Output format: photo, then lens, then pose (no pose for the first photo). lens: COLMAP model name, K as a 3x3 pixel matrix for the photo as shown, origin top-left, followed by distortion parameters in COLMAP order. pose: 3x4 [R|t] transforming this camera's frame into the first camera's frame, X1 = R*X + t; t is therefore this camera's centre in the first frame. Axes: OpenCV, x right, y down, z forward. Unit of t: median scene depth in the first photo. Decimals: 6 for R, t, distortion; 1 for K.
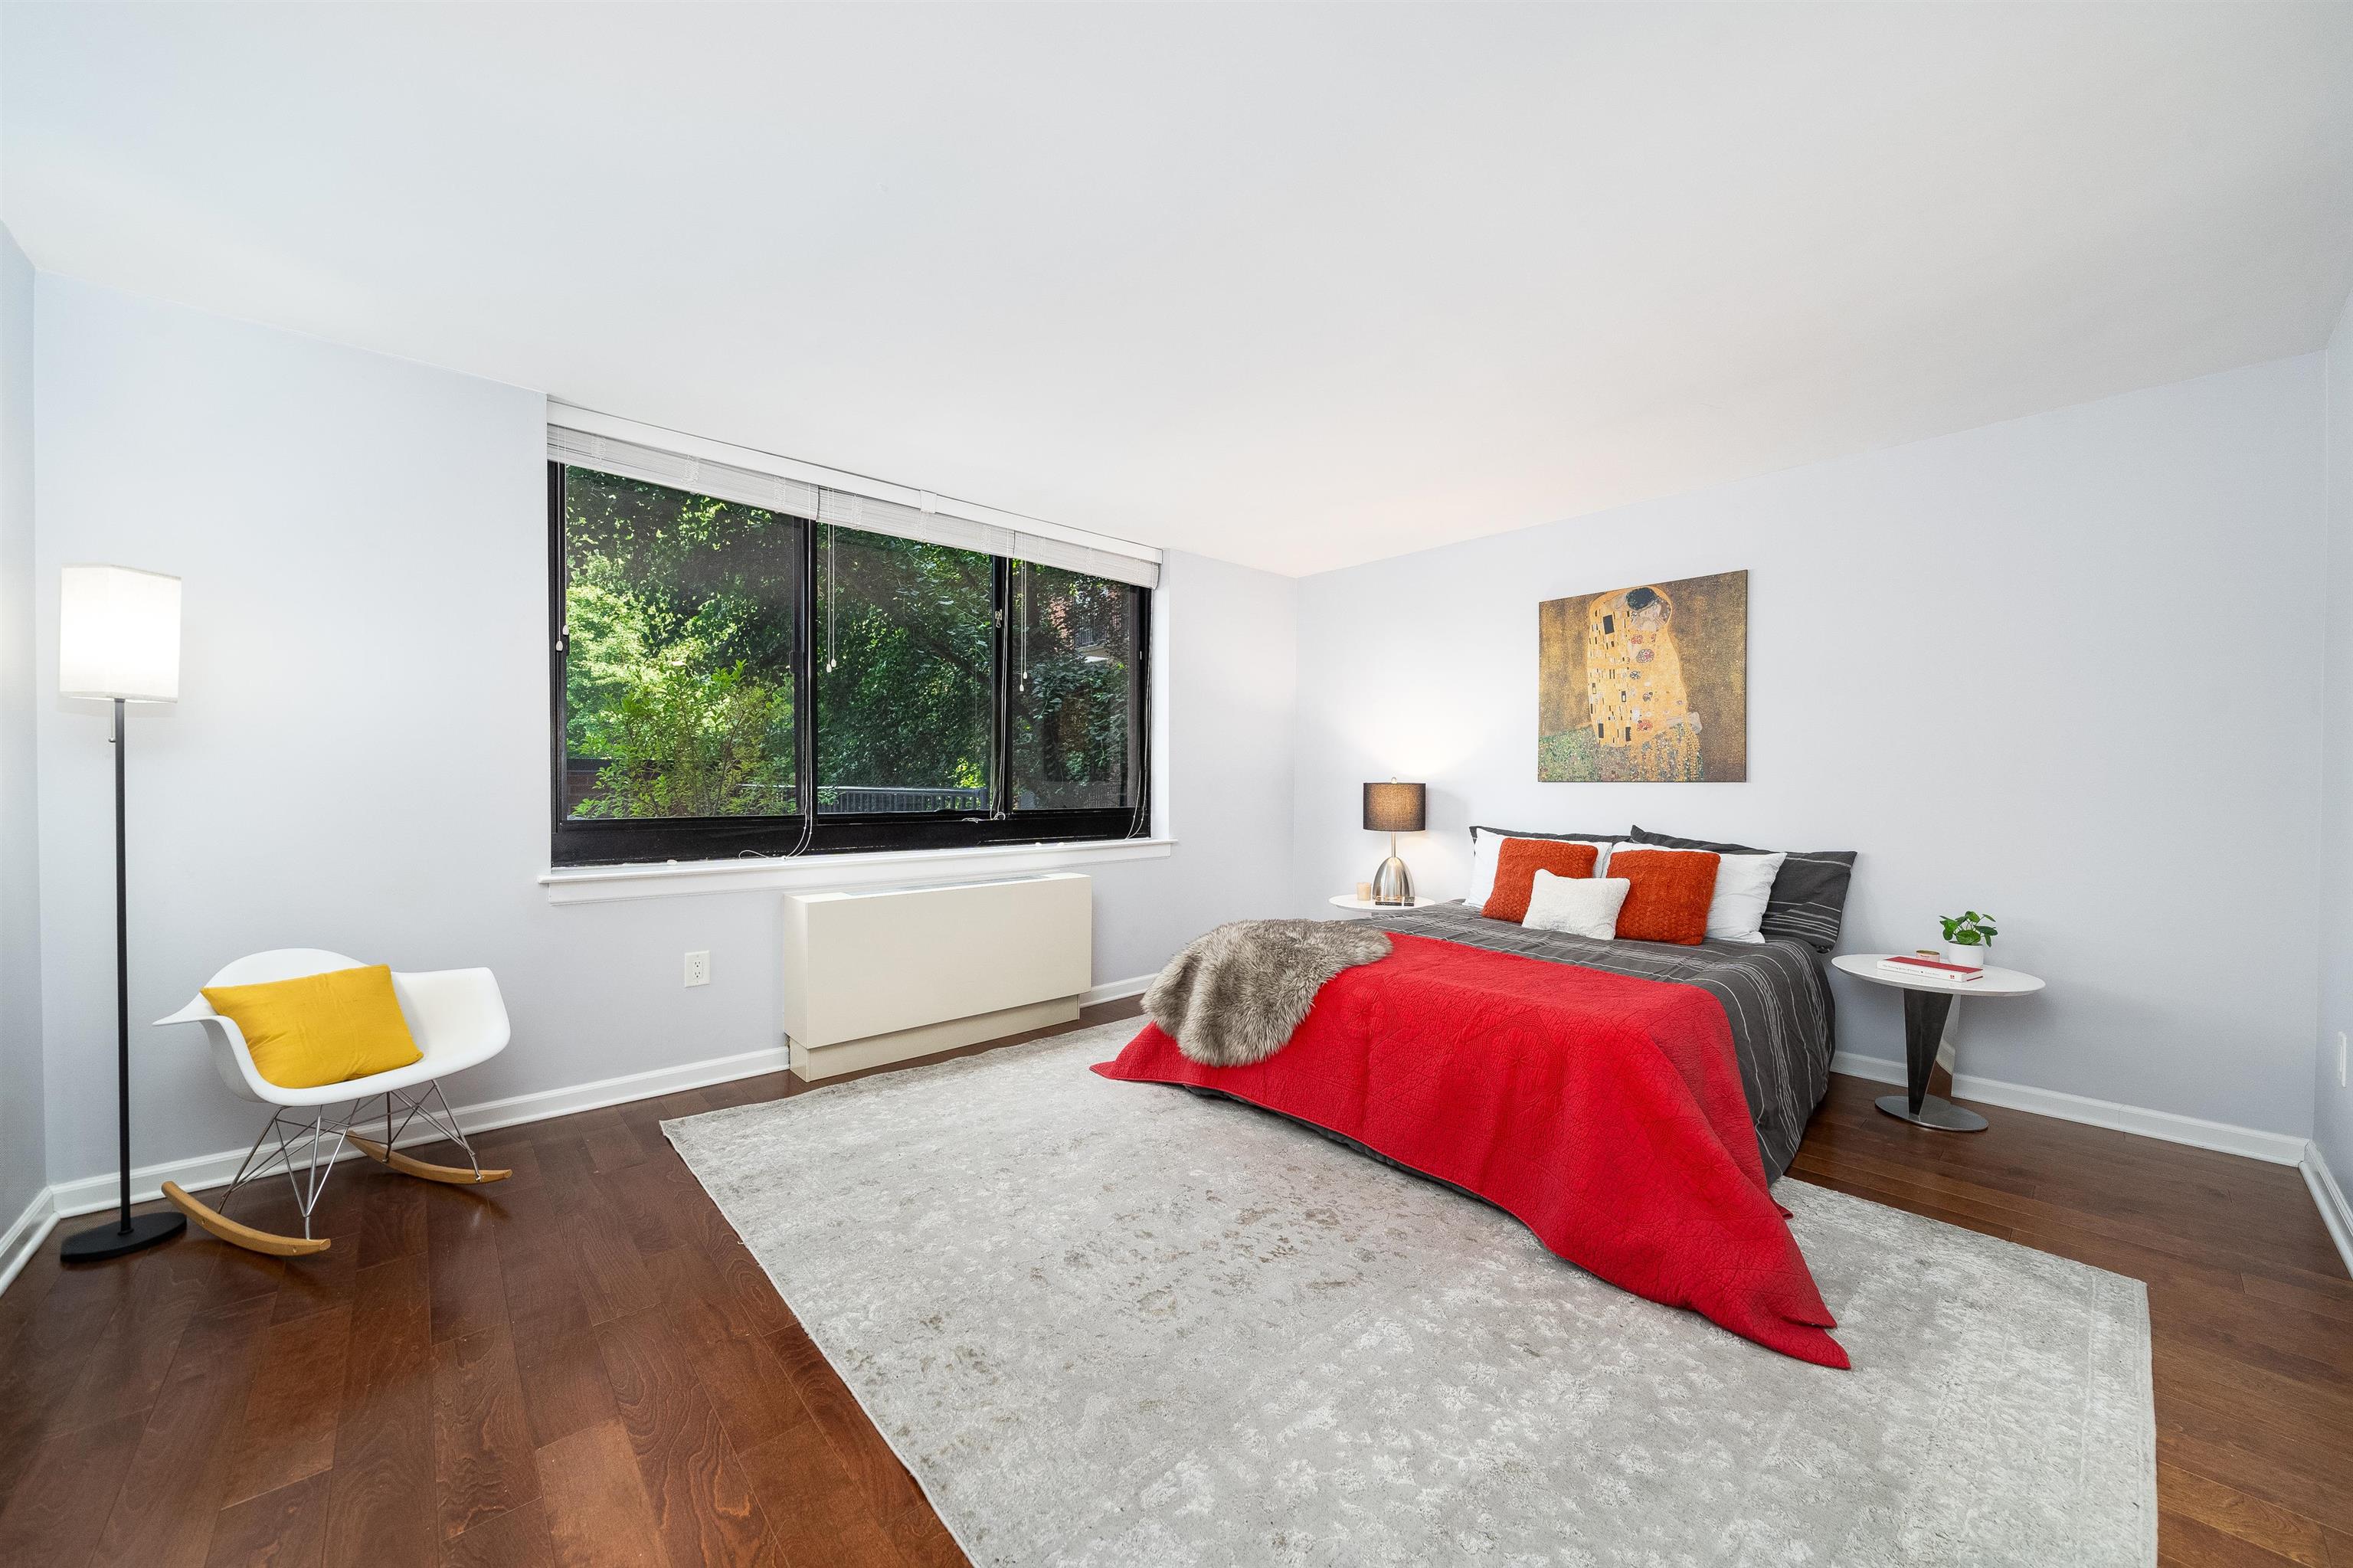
lens RADIAL K [[848.9, 0, 1196.3], [0, 848.9, 779.0], [0, 0, 1]] dist [-0.003110, -0.000040]
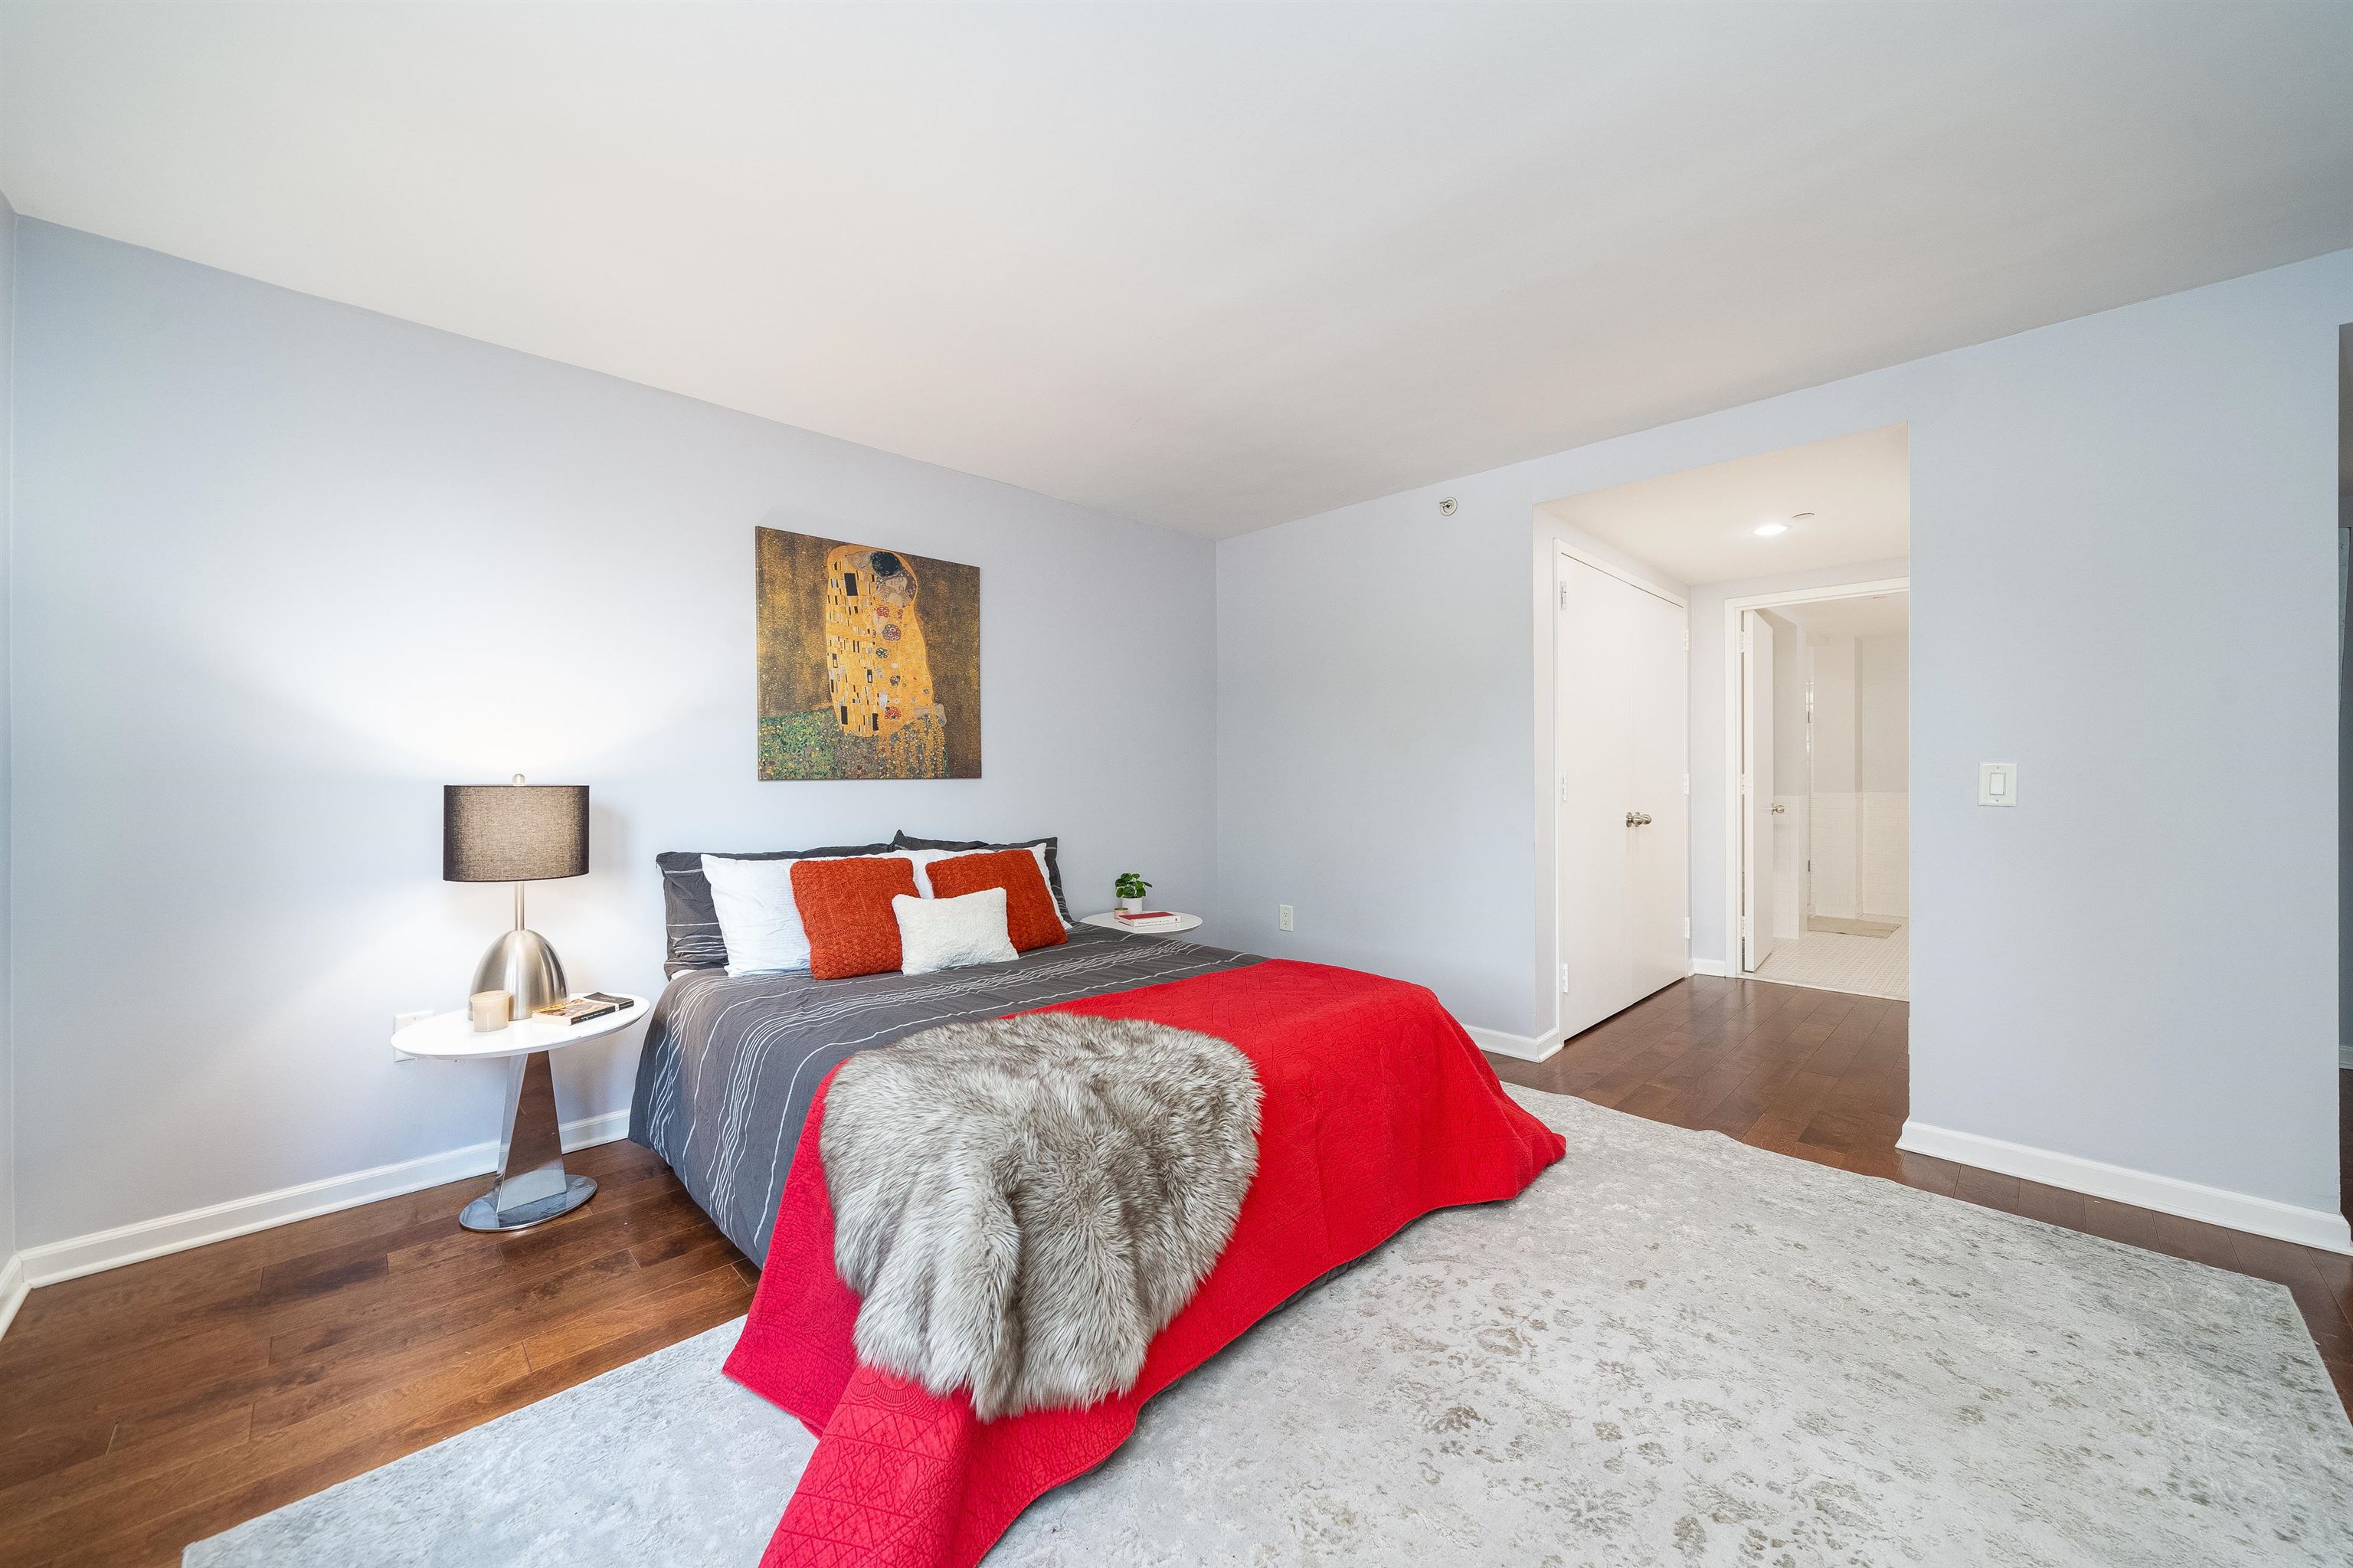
lens RADIAL K [[848.9, 0, 1196.9], [0, 848.9, 780.0], [0, 0, 1]] dist [-0.003110, -0.000040]
pose [[-0.018721, -0.006404, 0.999804, -0.331857], [0.005965, 0.999961, 0.006517, 0.000818], [-0.999807, 0.006086, -0.018682, 0.693322]]
